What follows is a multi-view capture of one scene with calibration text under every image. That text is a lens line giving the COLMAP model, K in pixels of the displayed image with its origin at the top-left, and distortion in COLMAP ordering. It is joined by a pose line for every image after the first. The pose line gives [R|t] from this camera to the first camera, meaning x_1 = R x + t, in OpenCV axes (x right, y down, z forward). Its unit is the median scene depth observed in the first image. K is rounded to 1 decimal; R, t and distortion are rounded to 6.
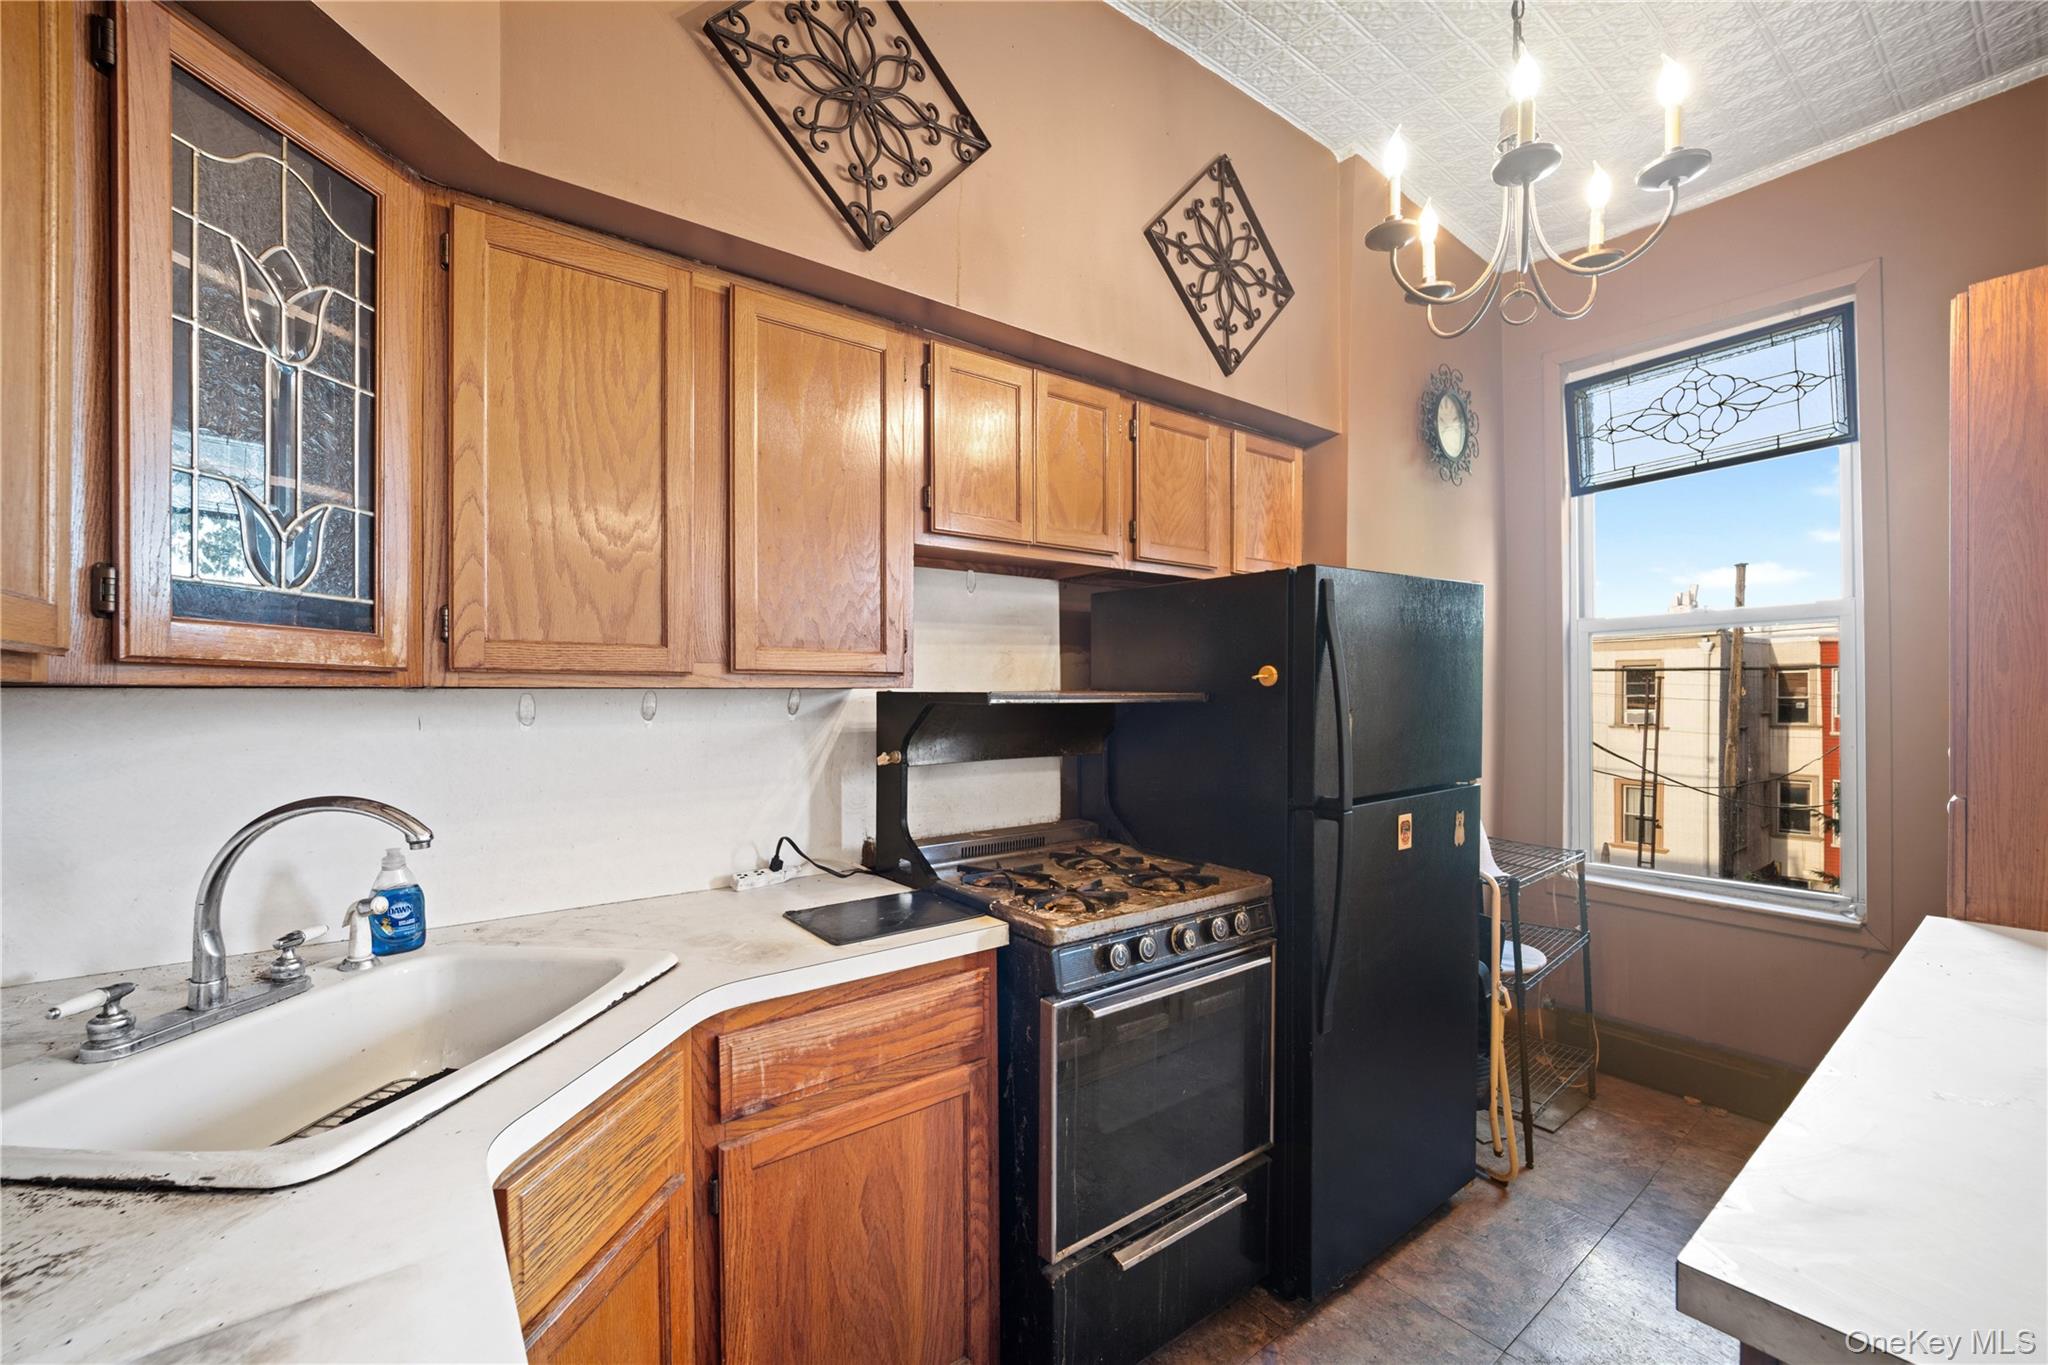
lens RADIAL K [[837.2, 0, 1057.5], [0, 837.2, 693.2], [0, 0, 1]] dist [0.000842, -0.000496]
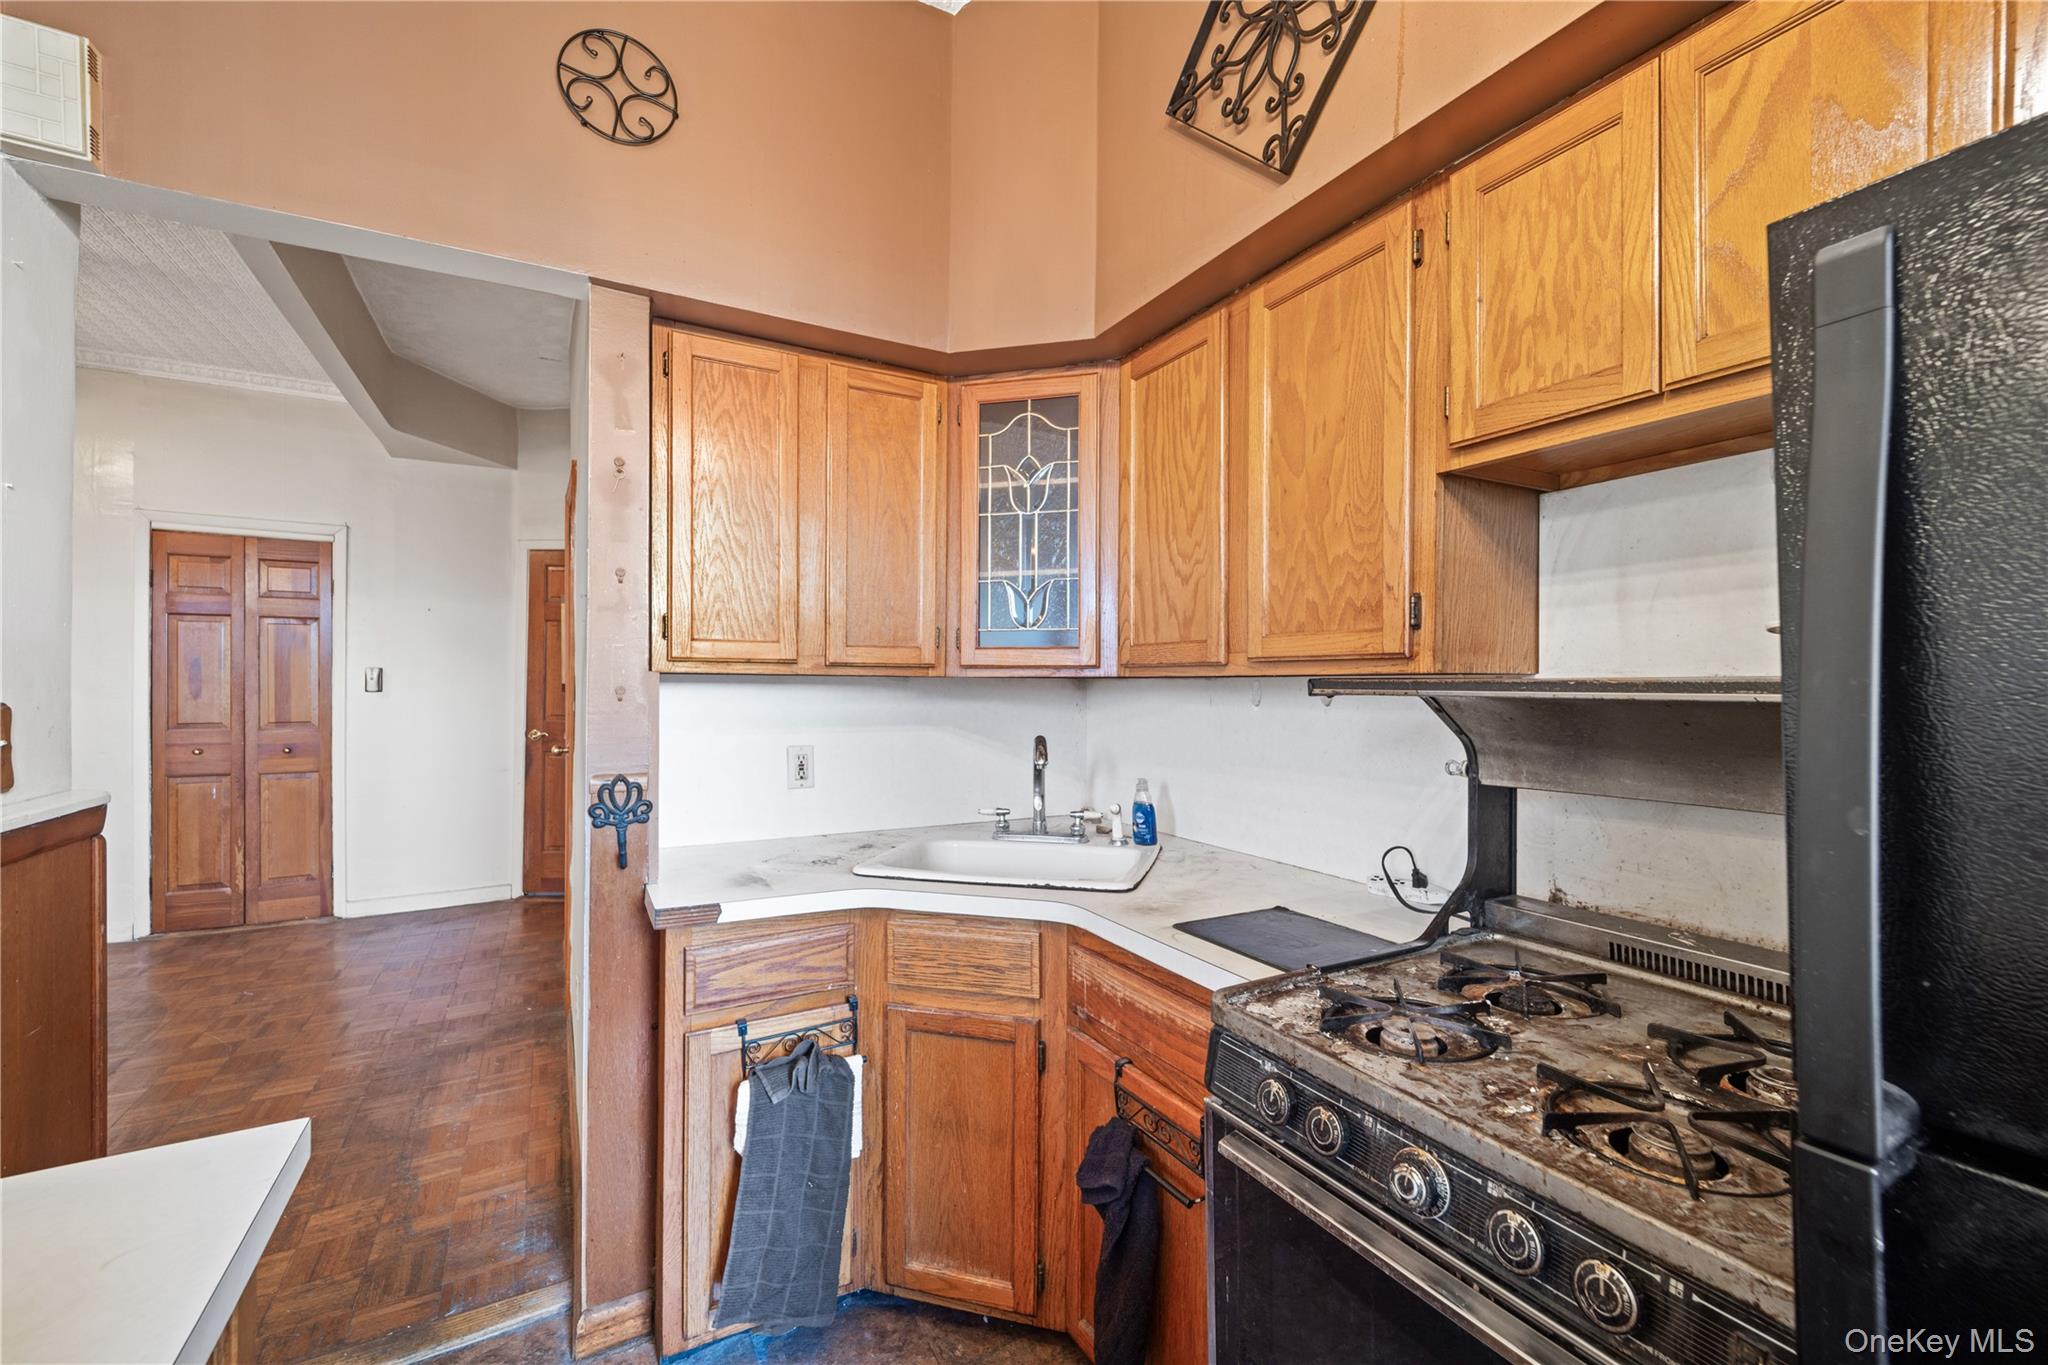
lens RADIAL K [[837.2, 0, 1023.8], [0, 837.2, 685.2], [0, 0, 1]] dist [0.000842, -0.000496]
pose [[-0.161973, 0.003008, -0.986791, 0.759277], [-0.002079, 0.999992, 0.003389, 0.002858], [0.986793, 0.002600, -0.161966, 0.966732]]
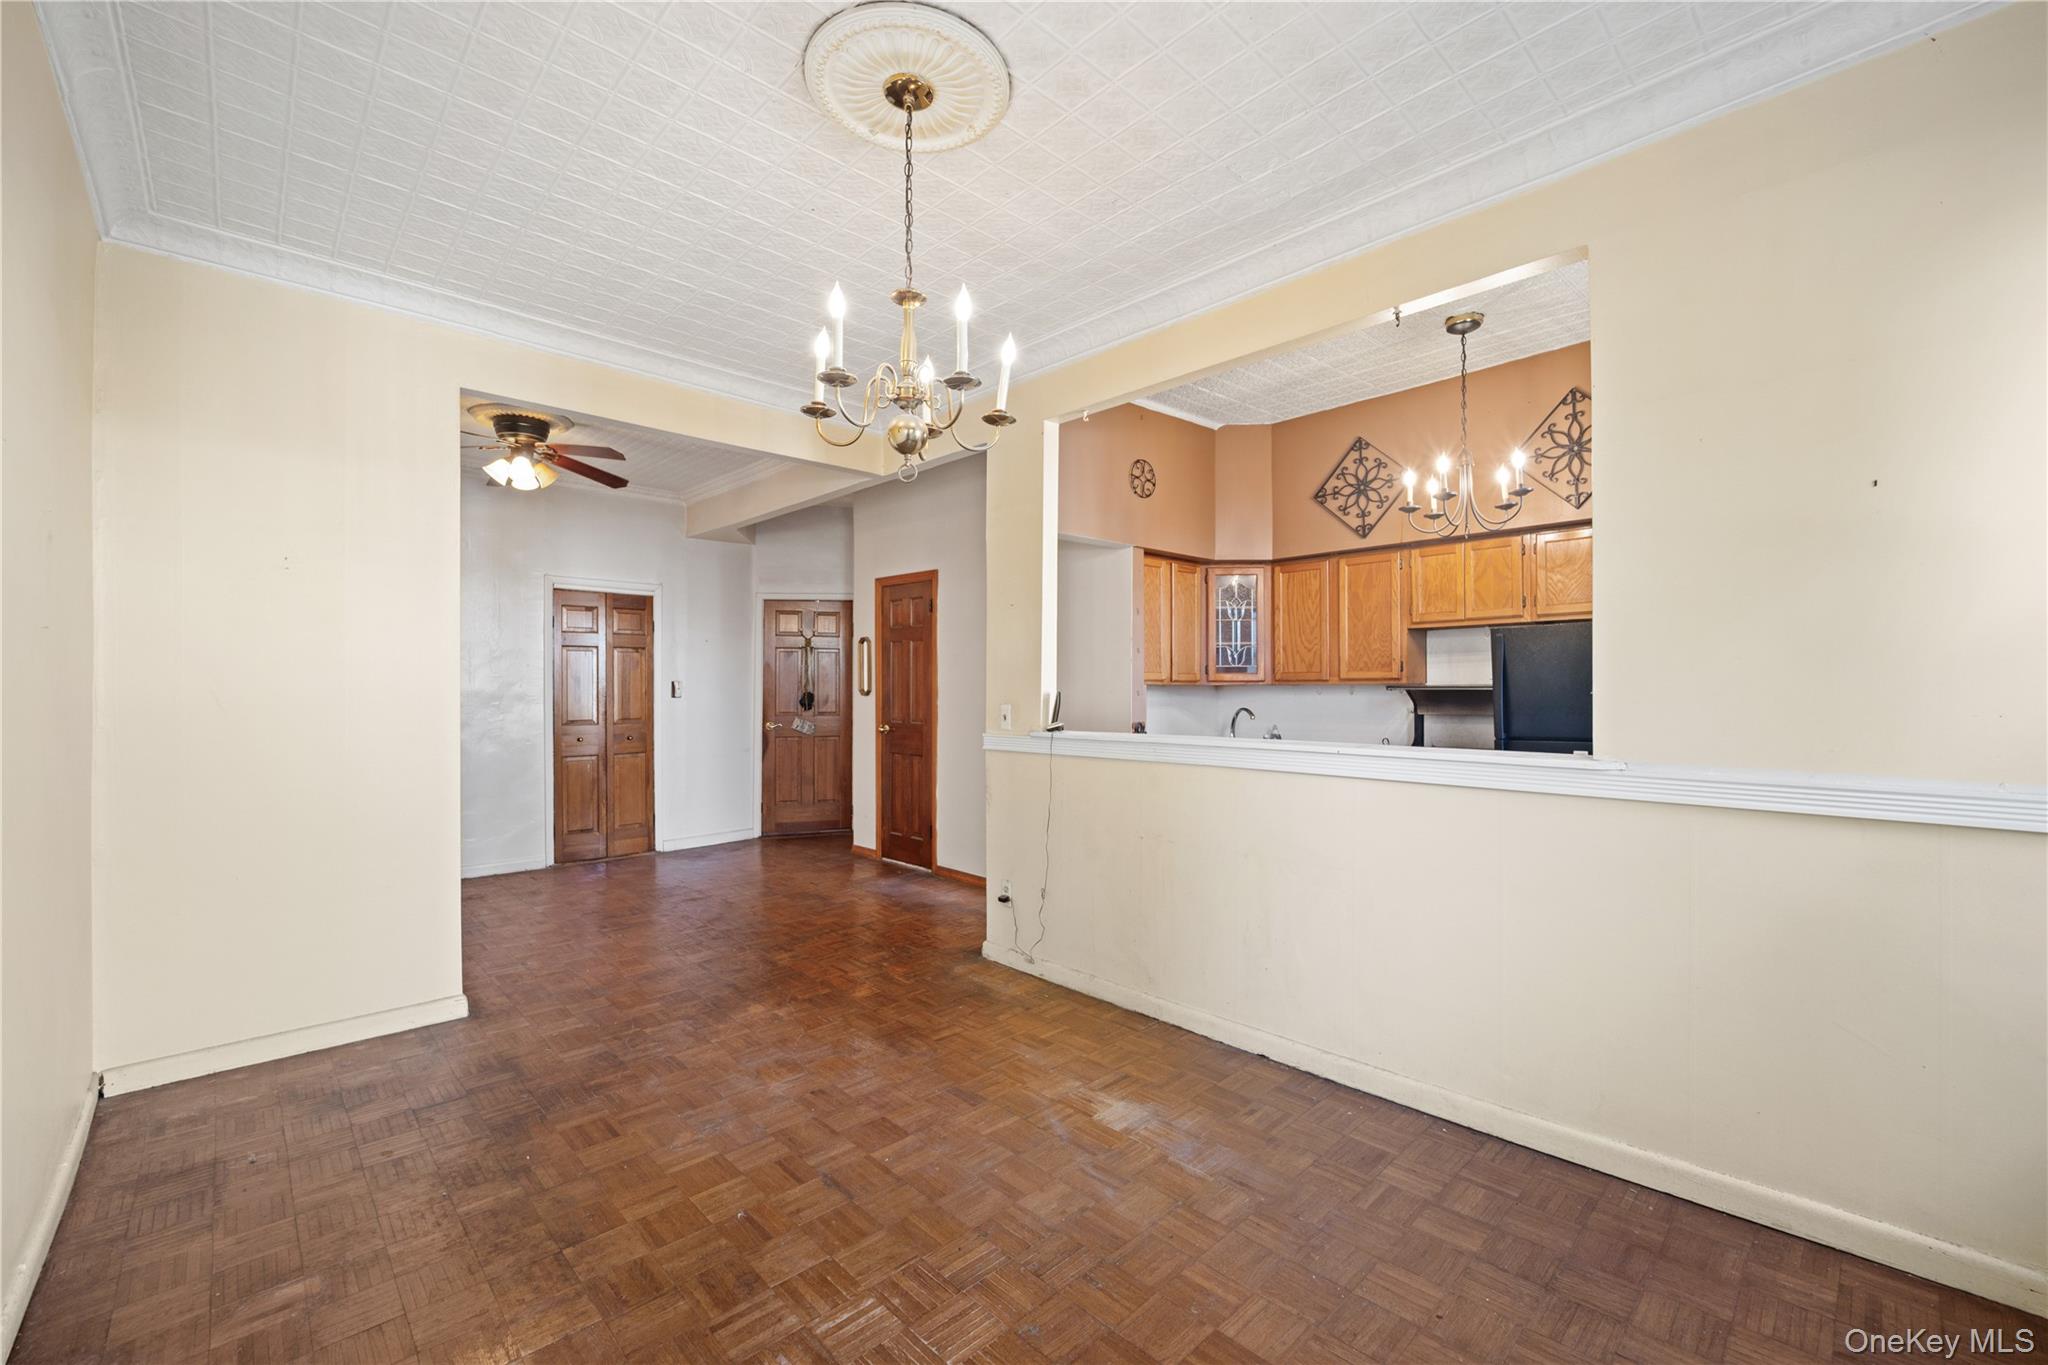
lens RADIAL K [[837.2, 0, 1022.6], [0, 837.2, 687.7], [0, 0, 1]] dist [0.000842, -0.000496]
pose [[0.096498, 0.007474, -0.995305, 2.934477], [0.009571, 0.999919, 0.008437, -0.032735], [0.995287, -0.010341, 0.096419, -0.571401]]
